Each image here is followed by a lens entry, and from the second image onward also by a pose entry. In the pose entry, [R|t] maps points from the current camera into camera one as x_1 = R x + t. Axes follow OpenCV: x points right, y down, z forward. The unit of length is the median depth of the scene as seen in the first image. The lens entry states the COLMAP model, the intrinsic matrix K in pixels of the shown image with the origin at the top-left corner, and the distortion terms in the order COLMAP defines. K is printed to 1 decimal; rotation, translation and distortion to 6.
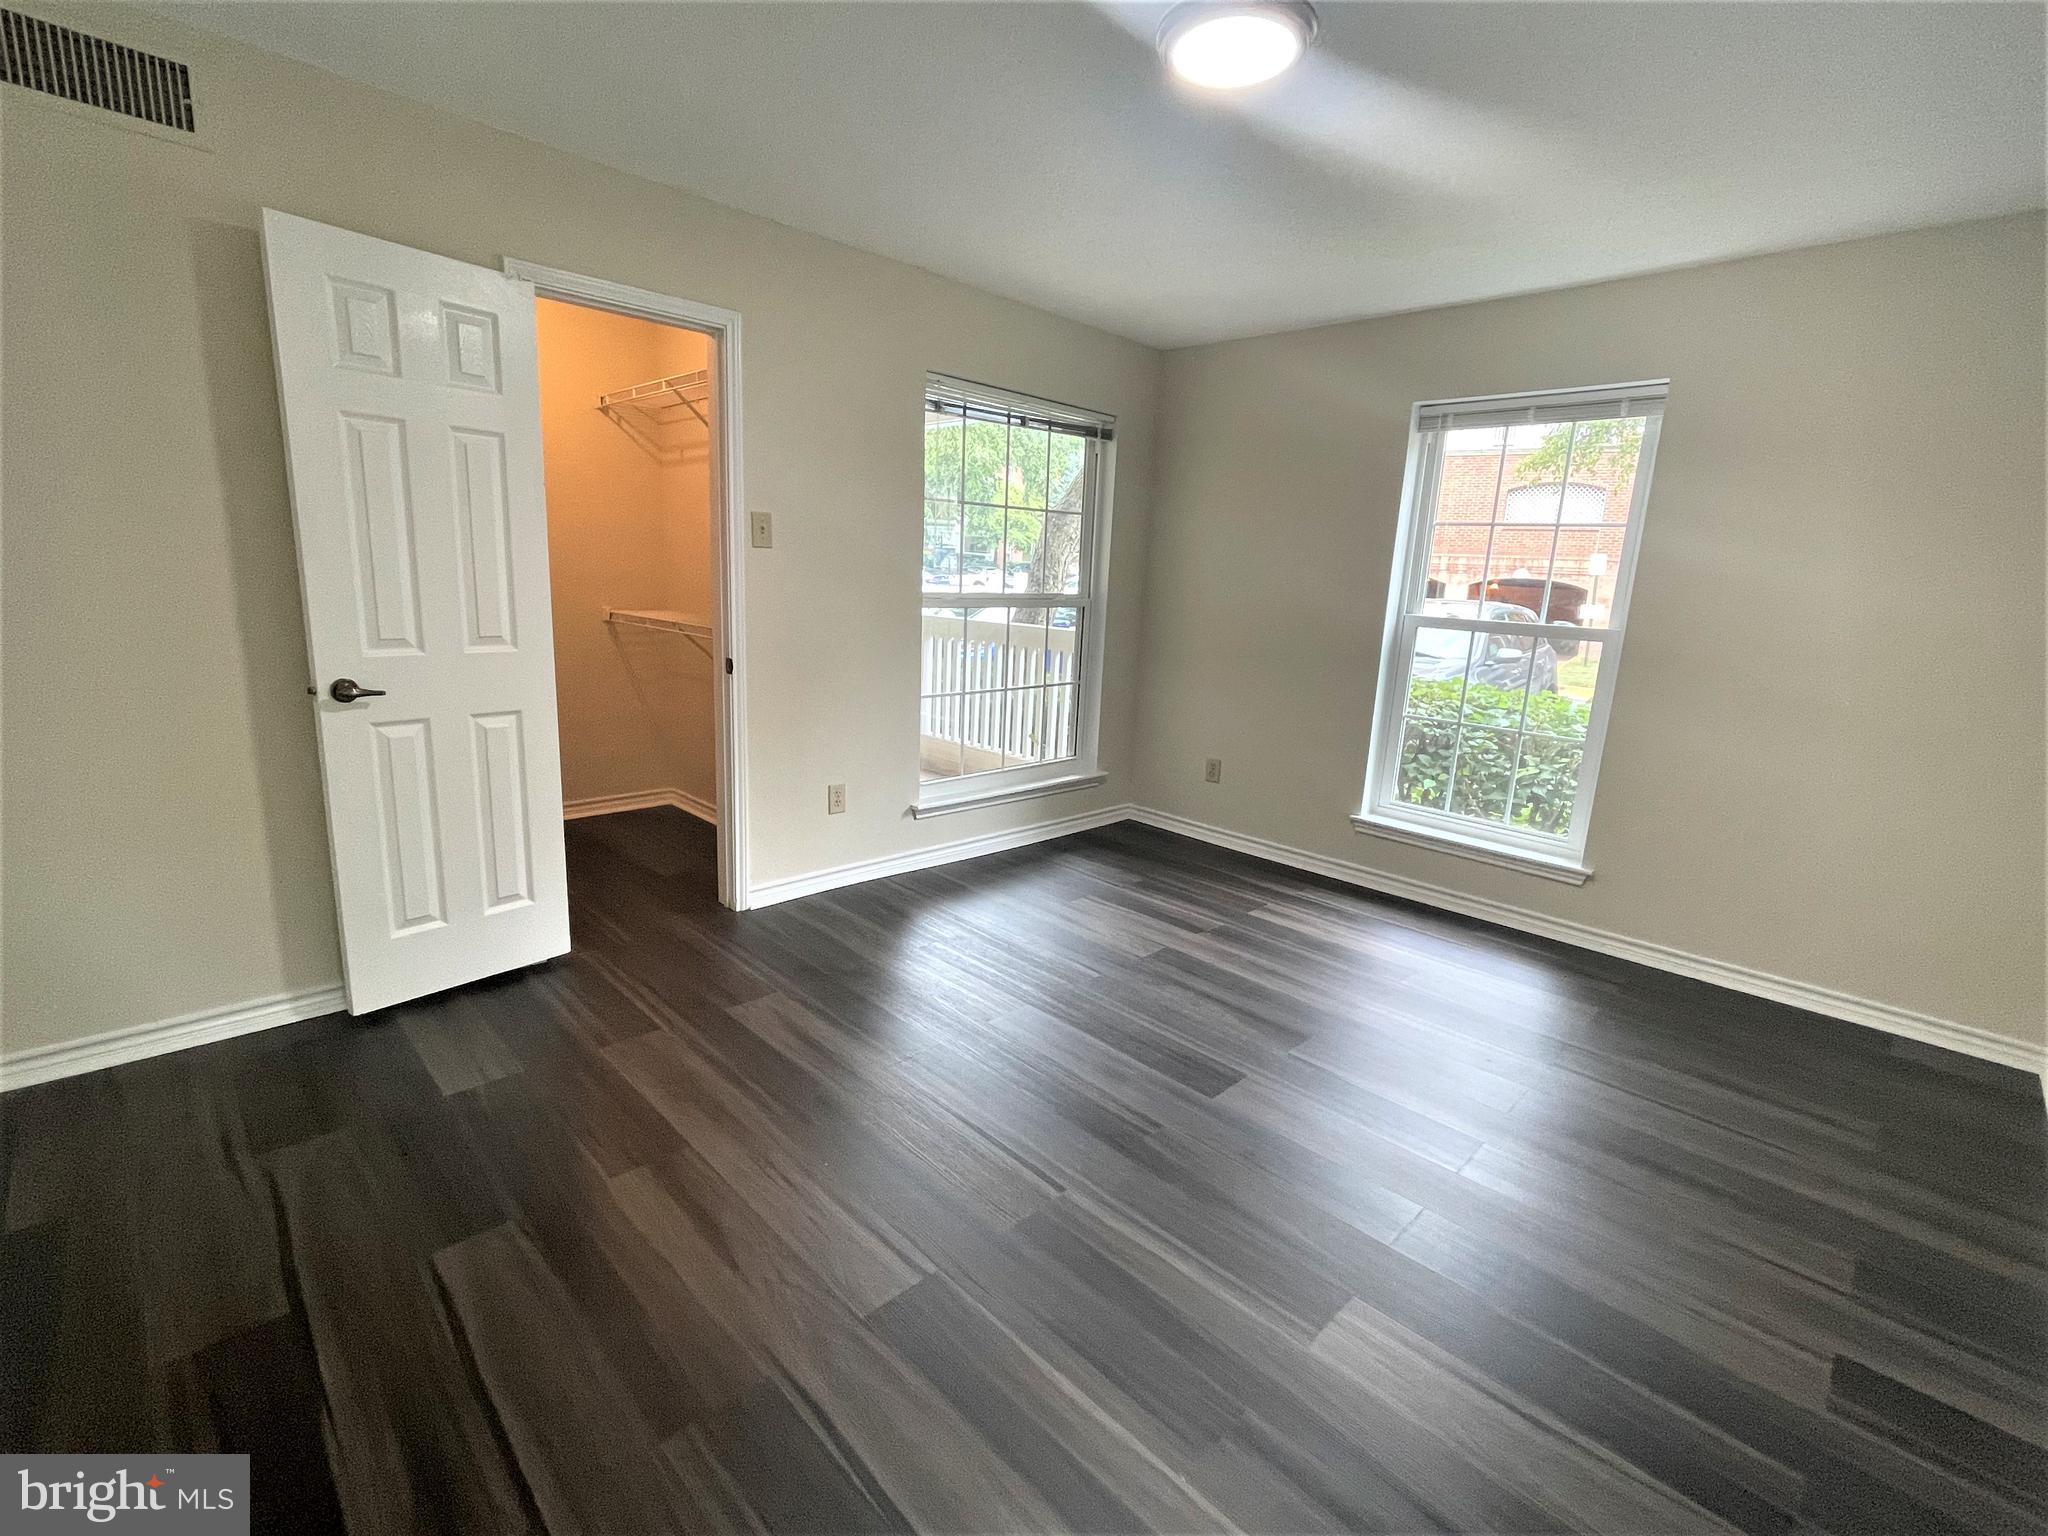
lens RADIAL K [[907.7, 0, 1011.1], [0, 907.7, 756.9], [0, 0, 1]] dist [-0.005653, -0.000487]
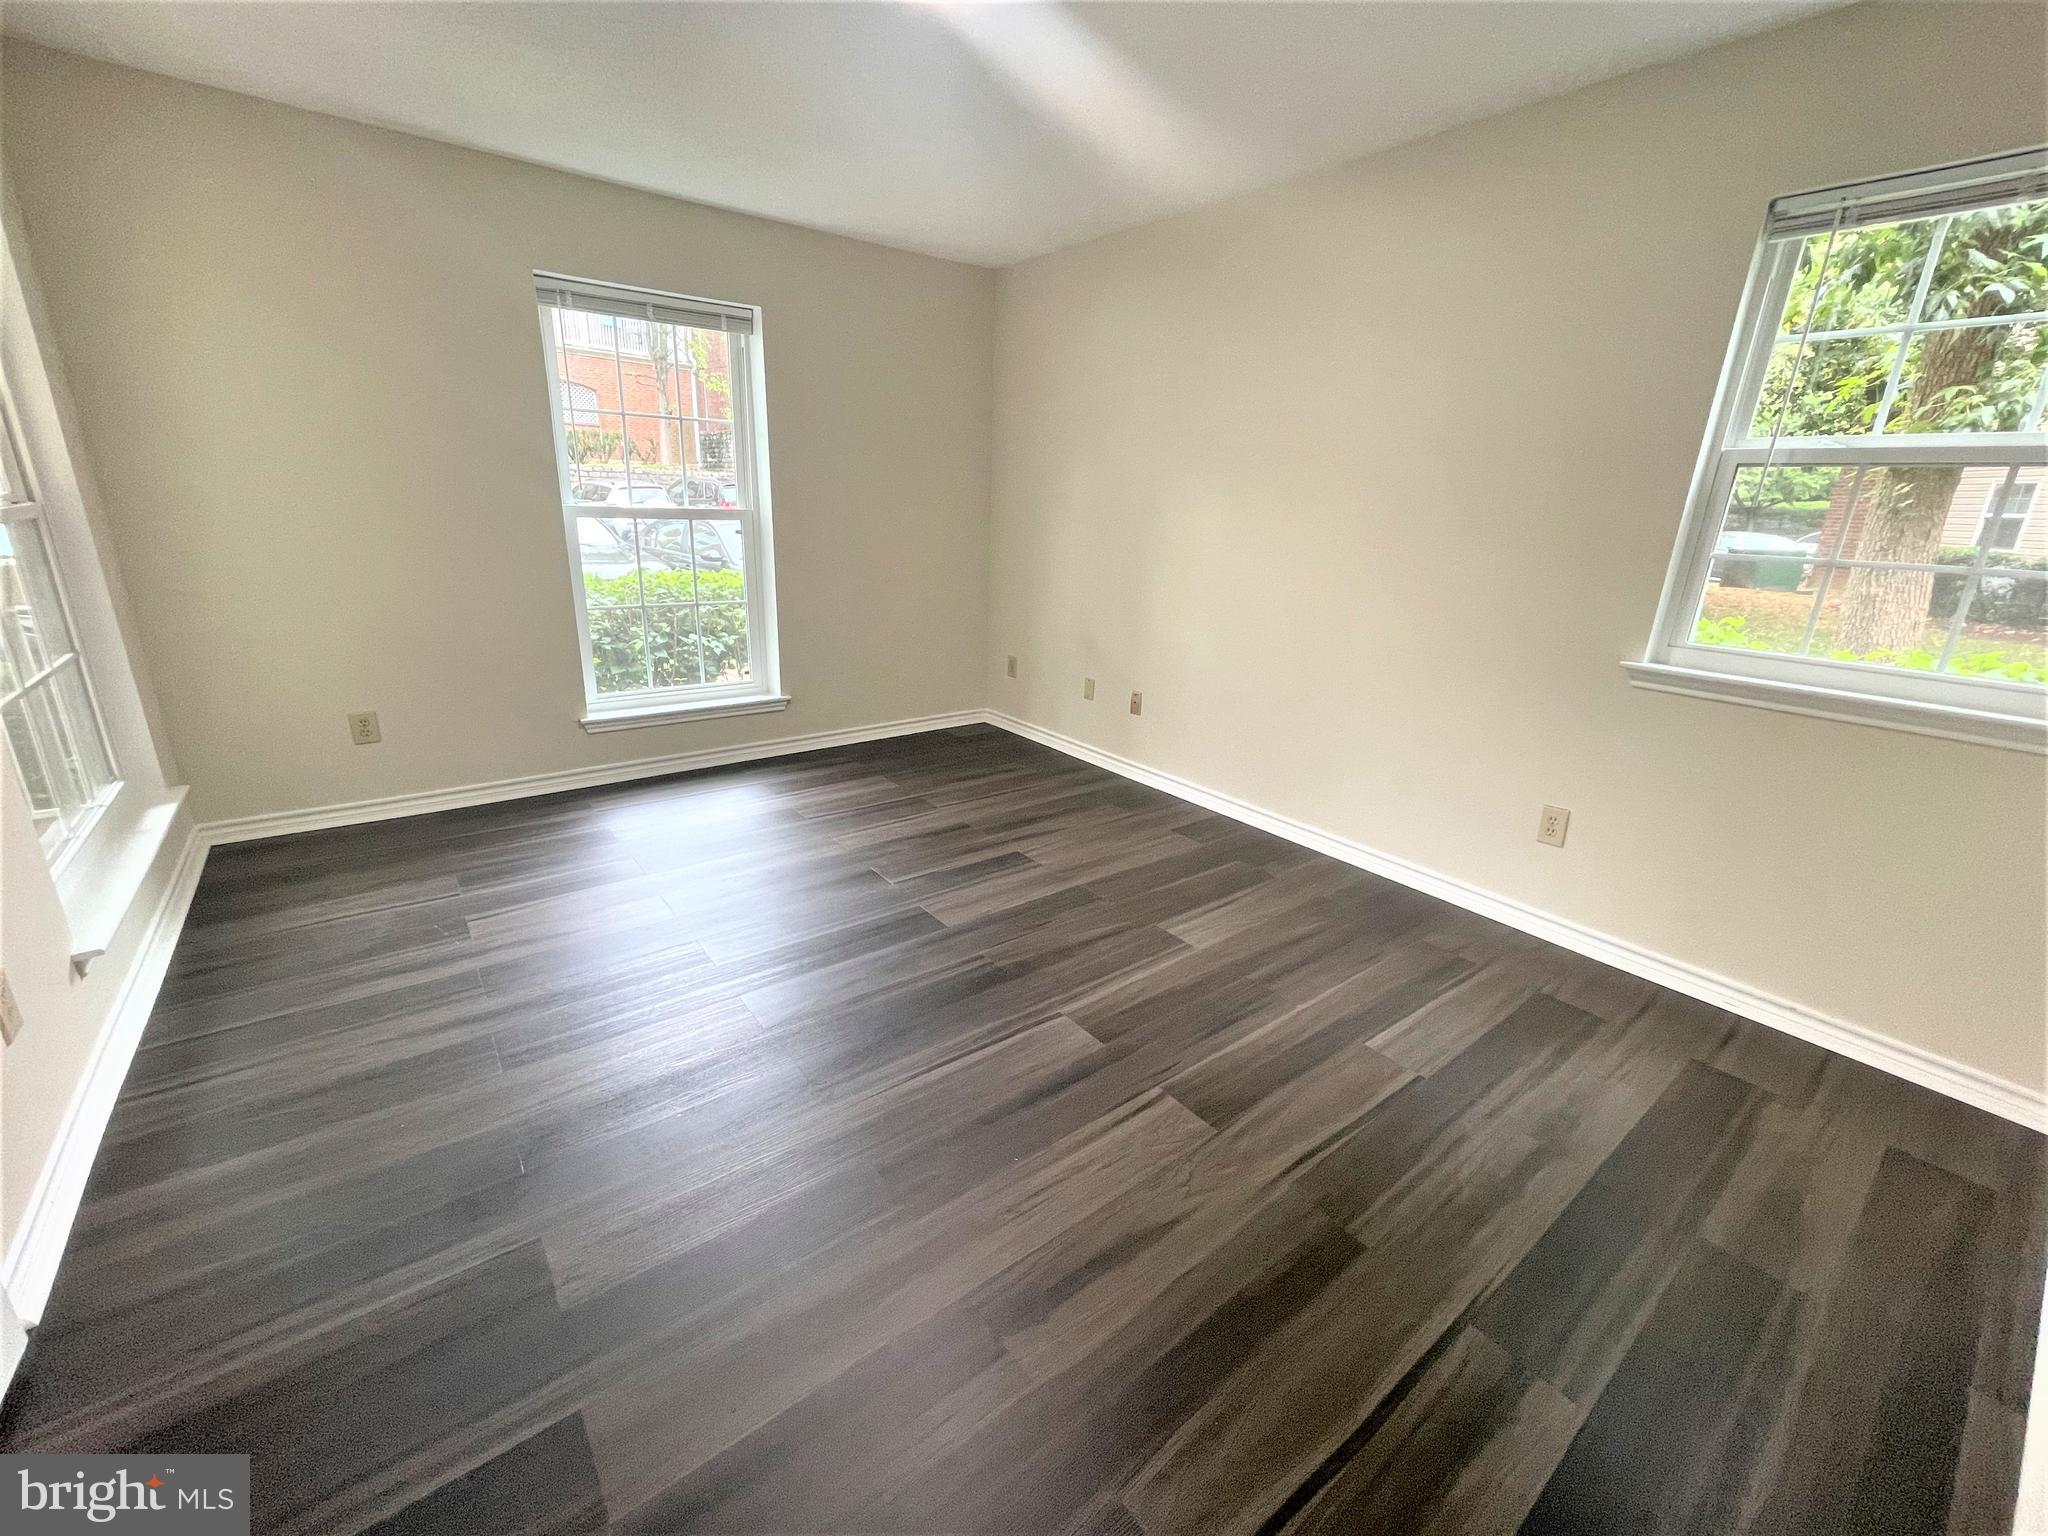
lens RADIAL K [[830.1, 0, 1010.3], [0, 830.1, 768.7], [0, 0, 1]] dist [-0.003913, 0.000667]
pose [[0.127837, -0.347422, 0.928954, -0.497923], [0.172784, 0.930117, 0.324079, -0.116084], [-0.976629, 0.119079, 0.178933, 0.470552]]
